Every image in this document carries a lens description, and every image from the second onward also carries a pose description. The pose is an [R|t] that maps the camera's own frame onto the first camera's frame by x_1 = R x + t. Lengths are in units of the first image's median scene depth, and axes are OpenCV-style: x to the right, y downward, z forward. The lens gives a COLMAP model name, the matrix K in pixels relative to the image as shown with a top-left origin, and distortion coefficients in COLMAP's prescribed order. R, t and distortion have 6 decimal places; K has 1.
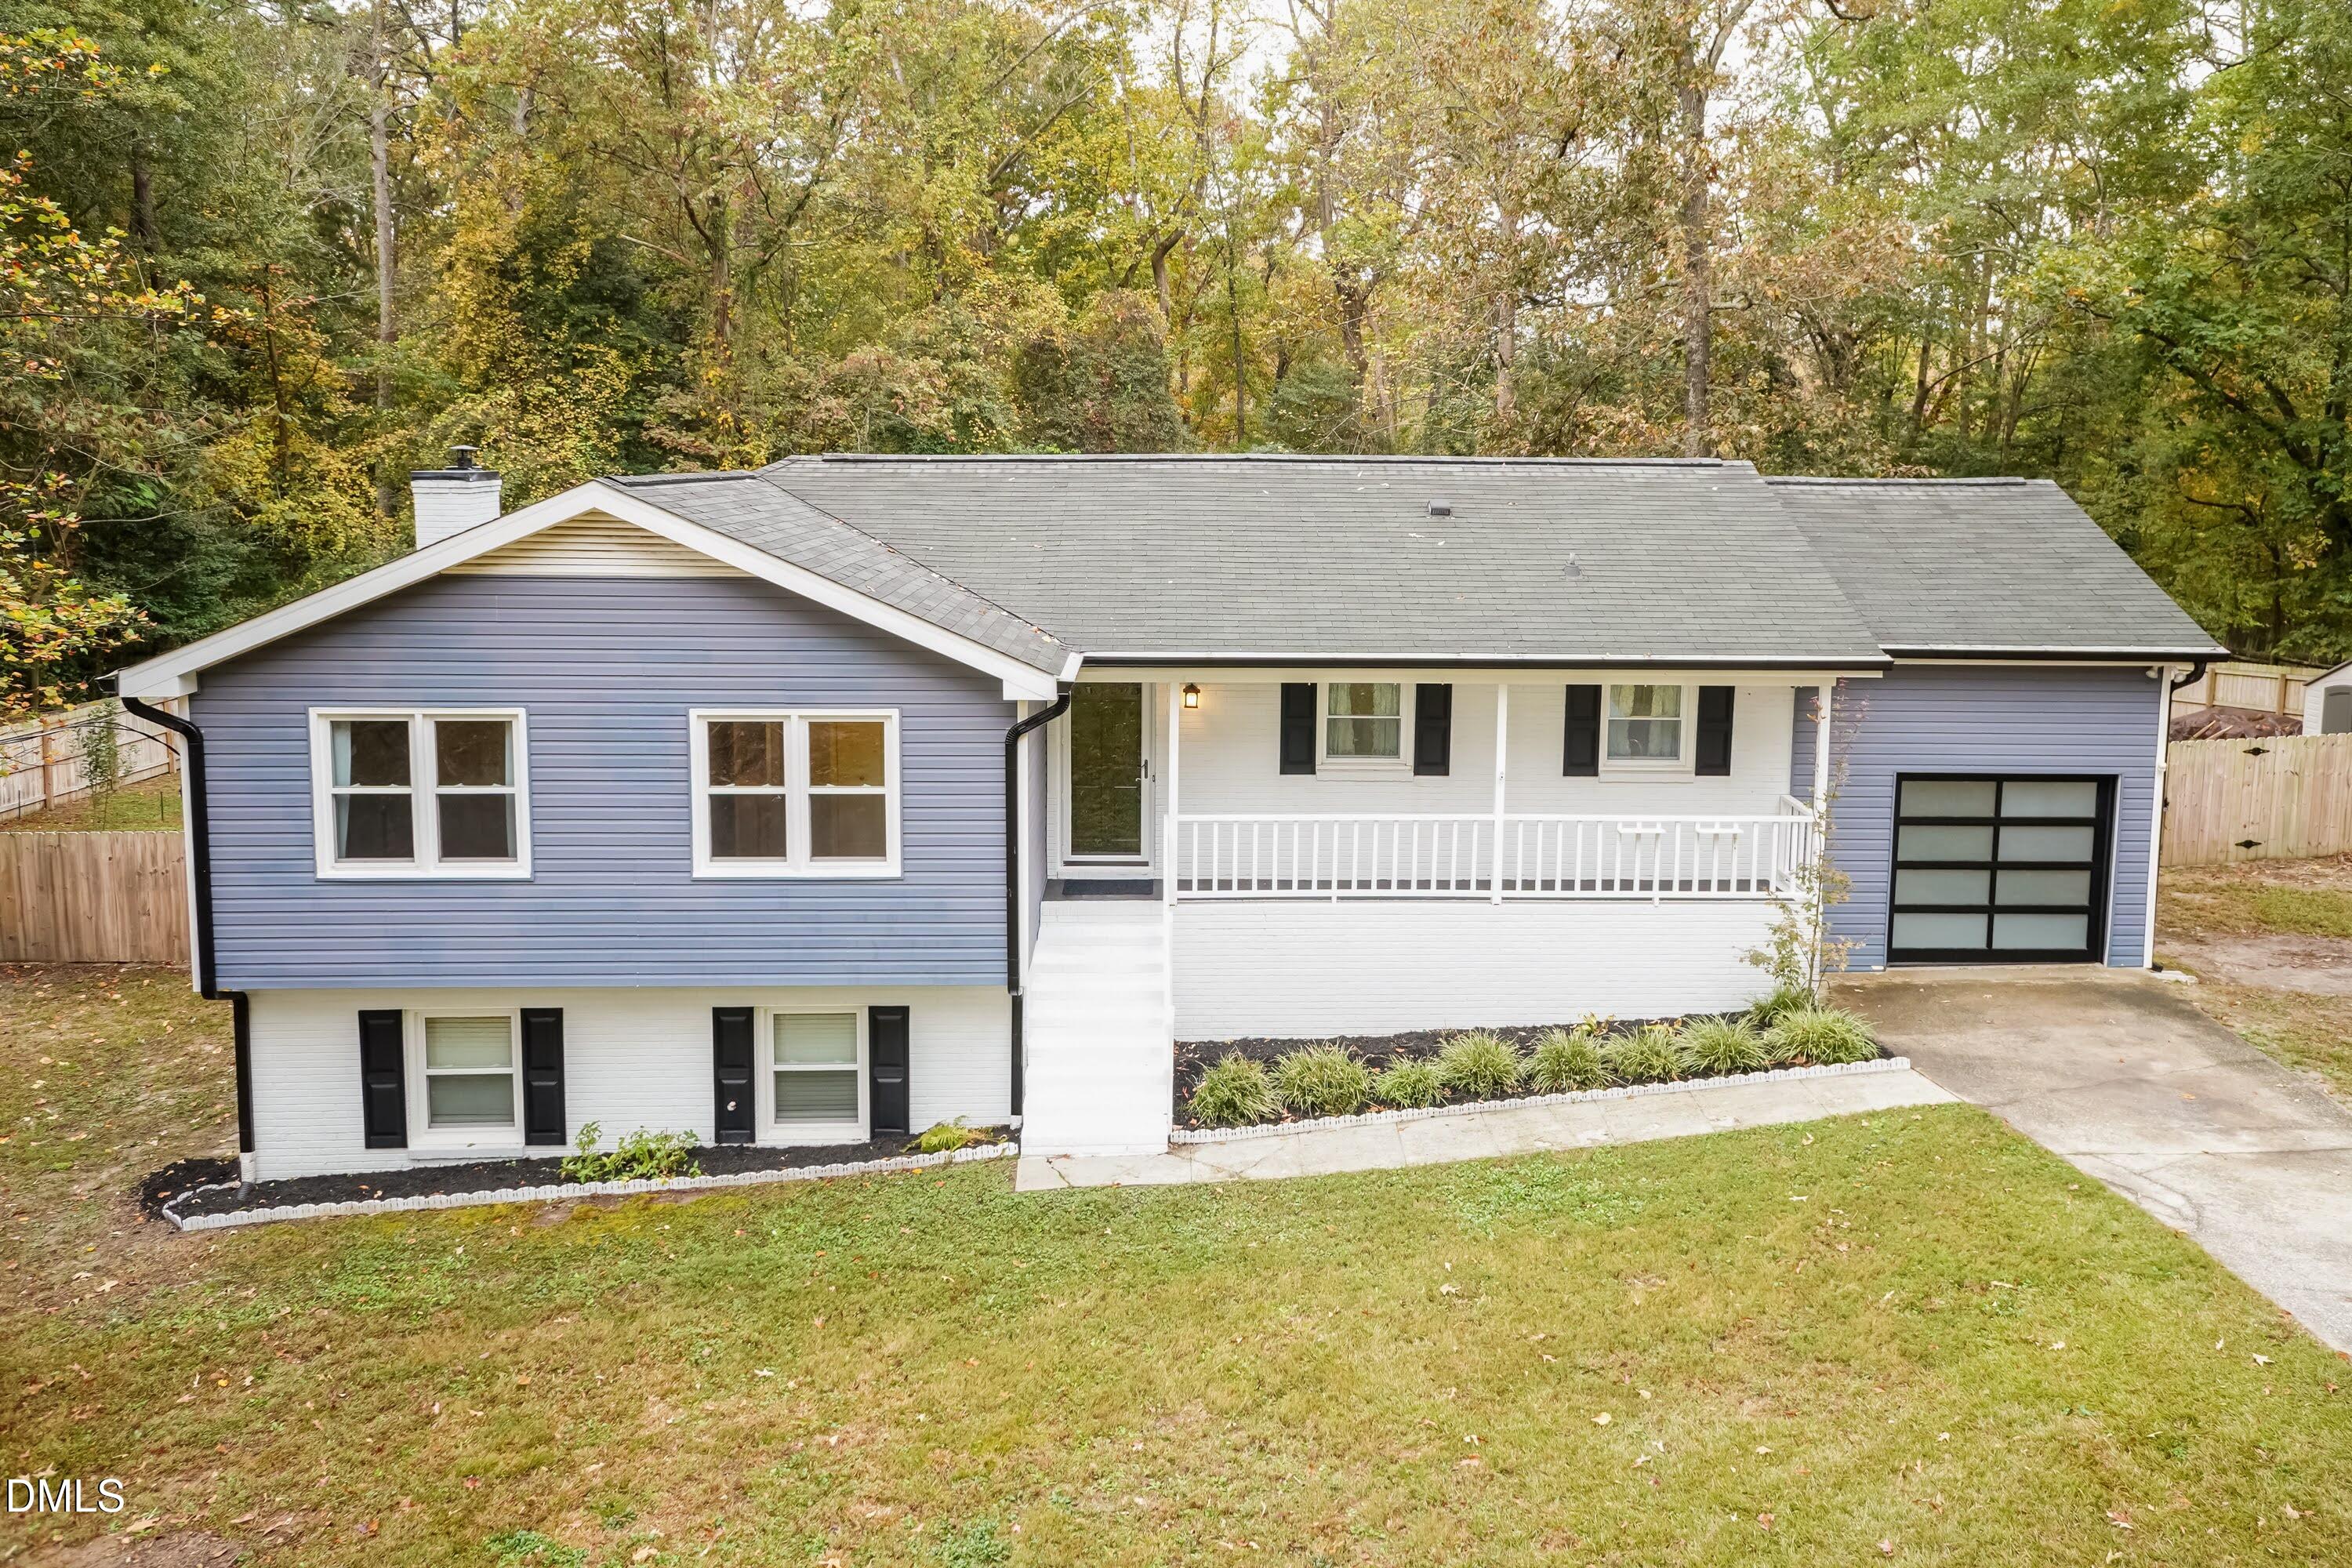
lens RADIAL K [[1725.4, 0, 1161.4], [0, 1725.4, 677.1], [0, 0, 1]] dist [0.000937, 0.125066]
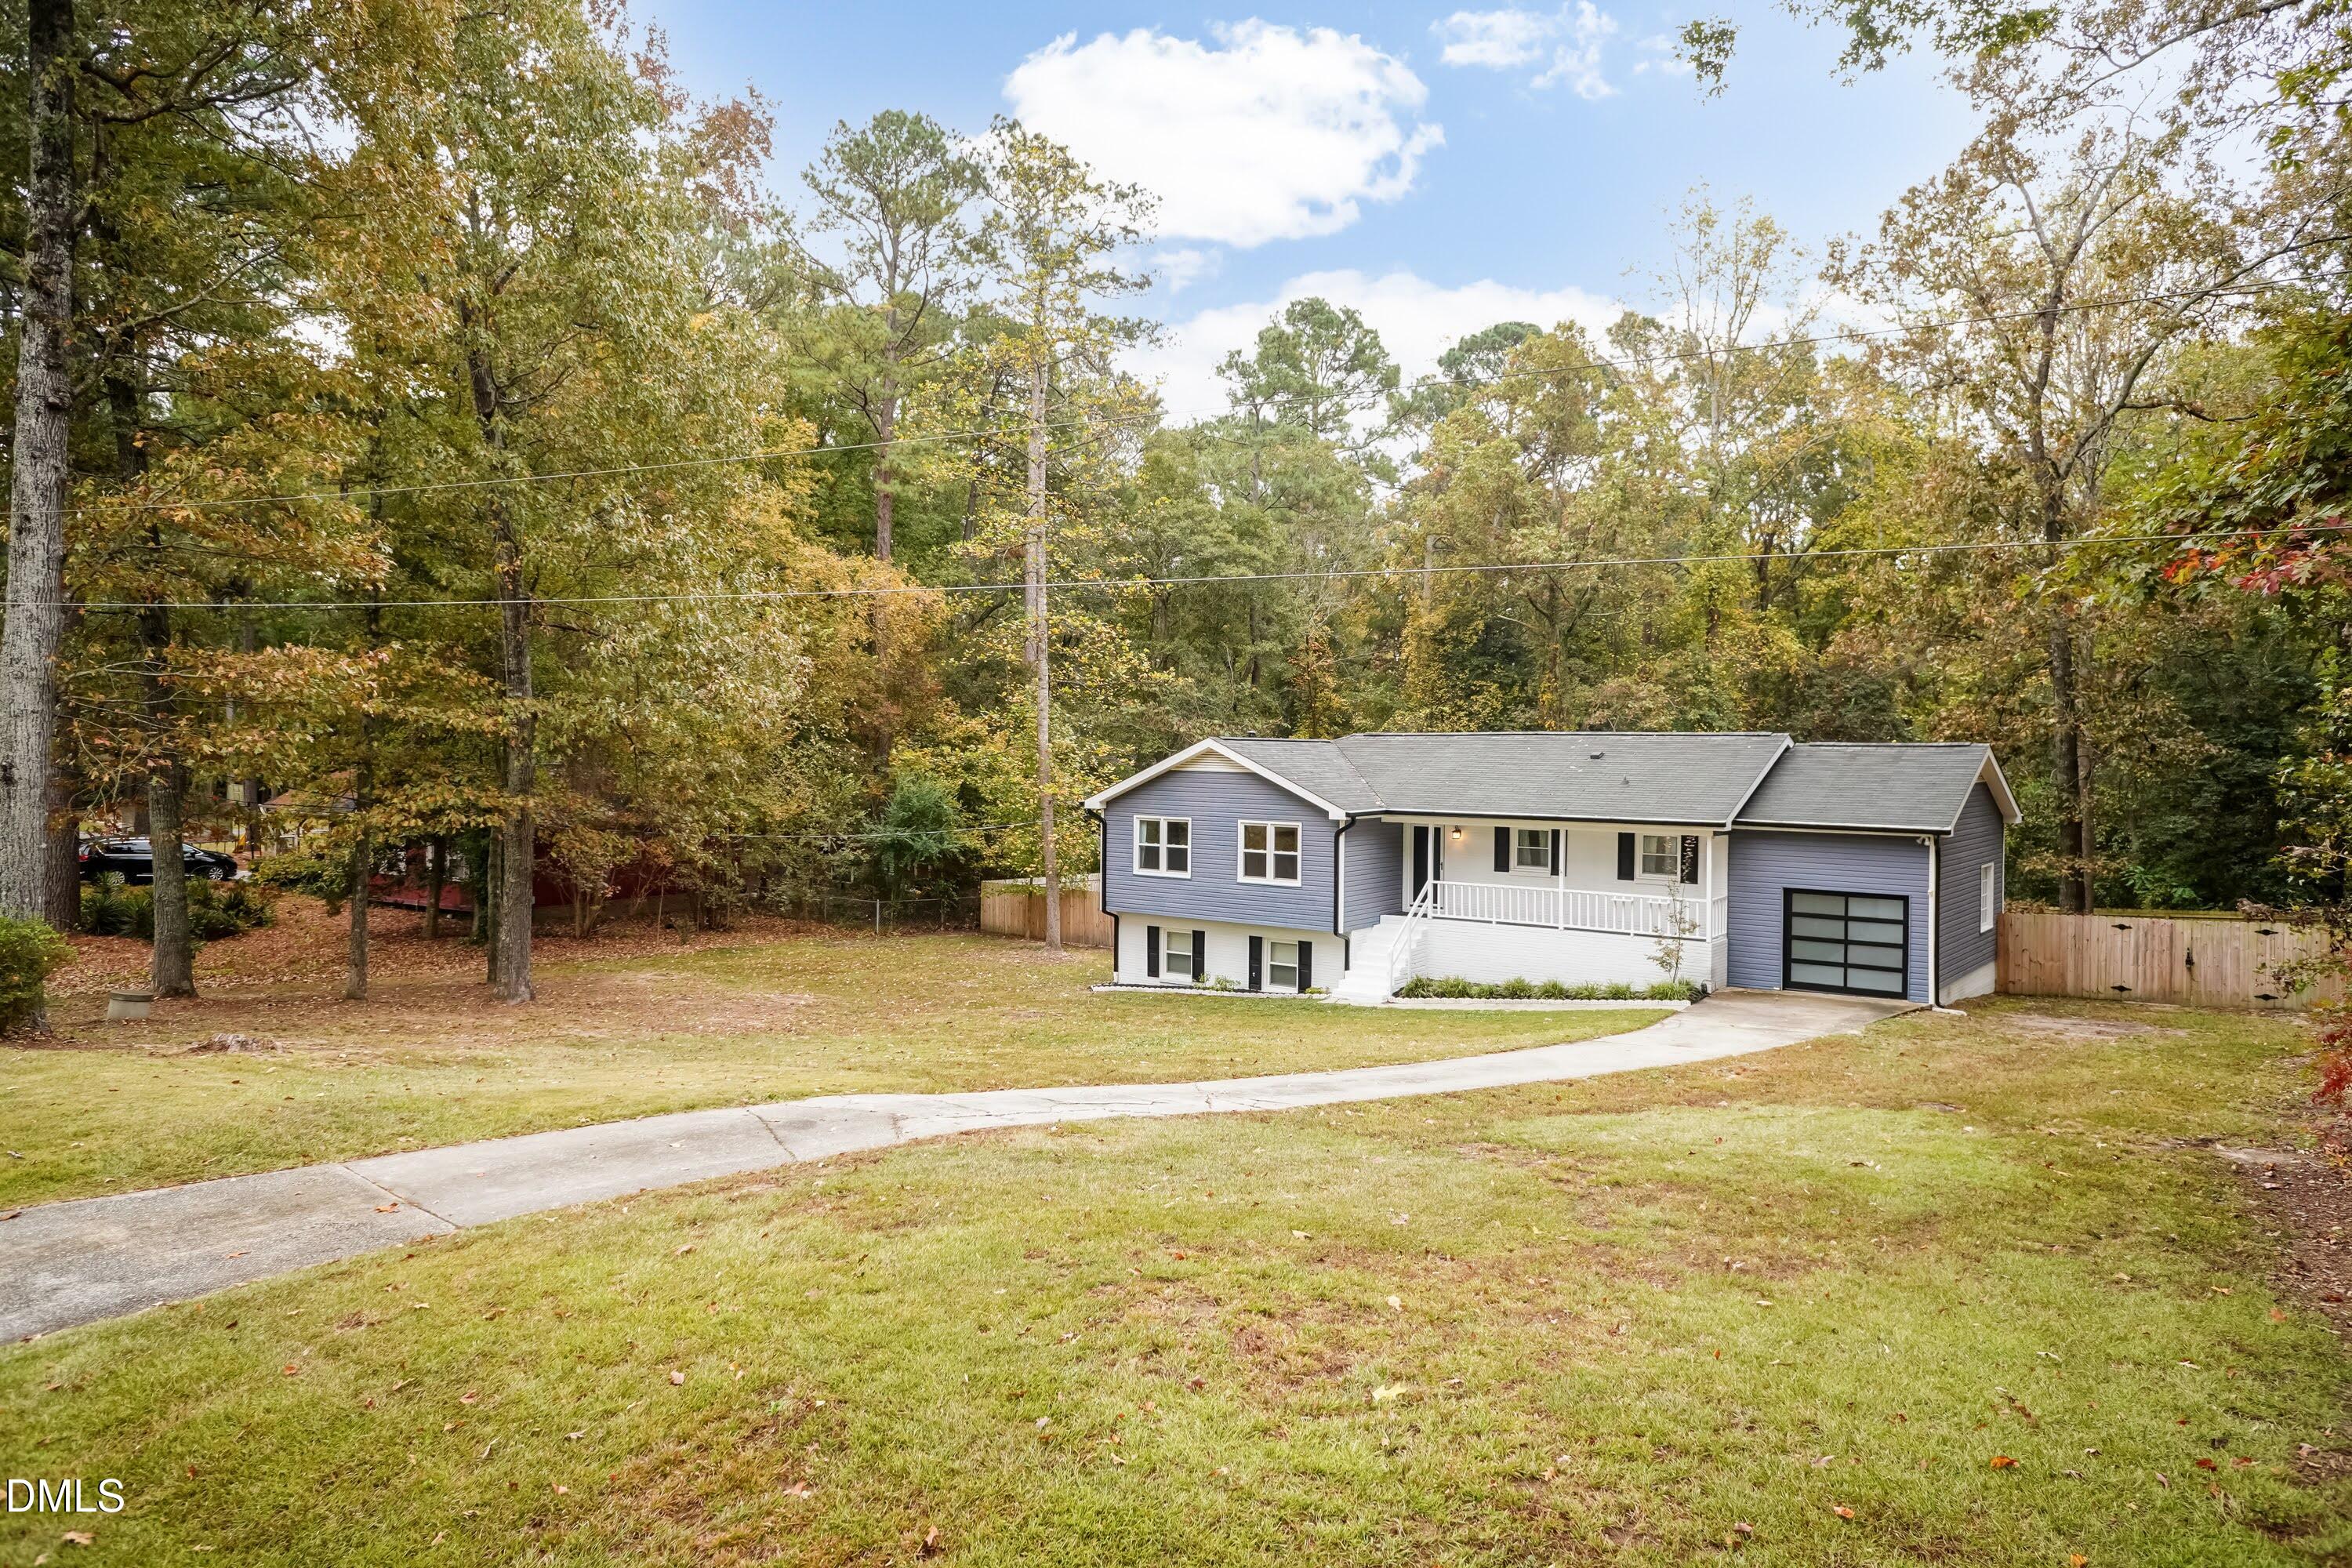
lens RADIAL K [[1609.6, 0, 1154.0], [0, 1609.6, 773.4], [0, 0, 1]] dist [0.003281, 0.052317]
pose [[0.759102, 0.008131, -0.650921, 1.254622], [-0.089443, 0.991741, -0.091920, 0.185788], [0.644798, 0.127997, 0.753560, -1.006331]]
